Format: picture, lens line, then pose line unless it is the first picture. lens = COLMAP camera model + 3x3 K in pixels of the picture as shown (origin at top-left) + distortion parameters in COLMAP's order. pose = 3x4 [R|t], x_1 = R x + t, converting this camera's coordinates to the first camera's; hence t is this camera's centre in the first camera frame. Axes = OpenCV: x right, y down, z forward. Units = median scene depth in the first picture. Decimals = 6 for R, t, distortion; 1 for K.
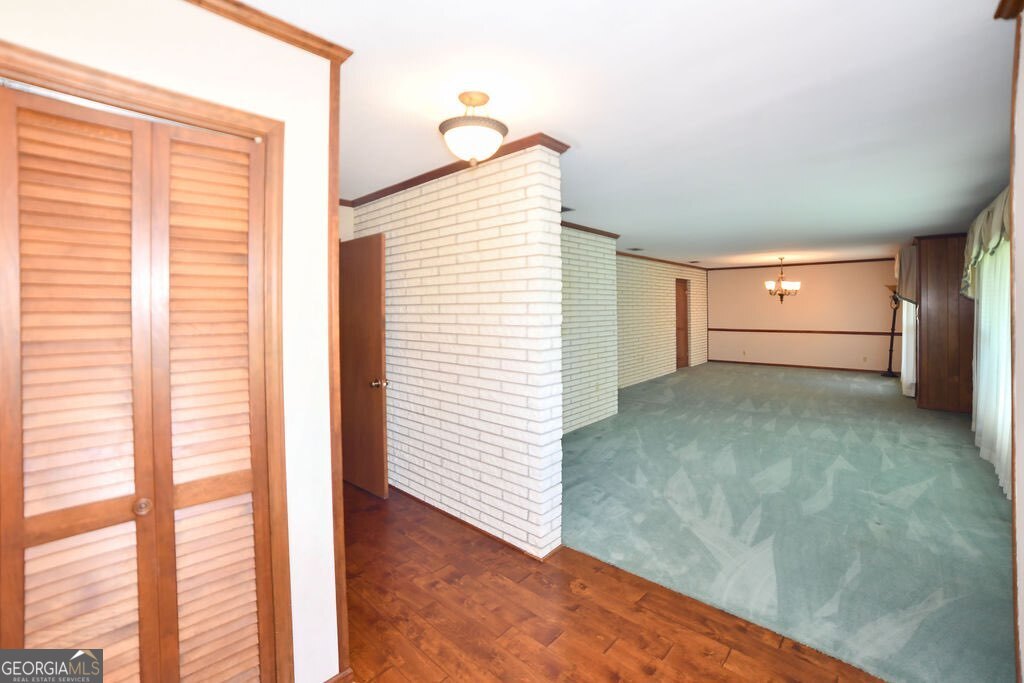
lens RADIAL K [[414.1, 0, 514.7], [0, 414.1, 338.3], [0, 0, 1]] dist [-0.094603, 0.036132]
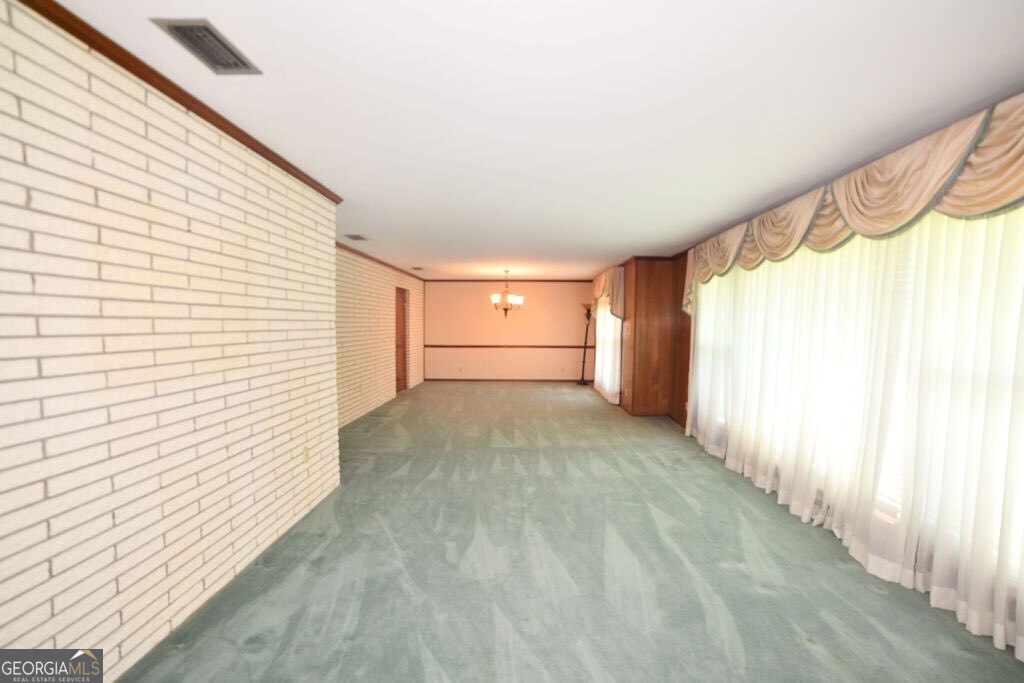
lens RADIAL K [[414.1, 0, 514.7], [0, 414.1, 338.3], [0, 0, 1]] dist [-0.094603, 0.036132]
pose [[0.758695, -0.006809, 0.651411, 0.041866], [0.032247, 0.999112, -0.027114, -0.013252], [-0.650648, 0.041578, 0.758240, 0.276817]]
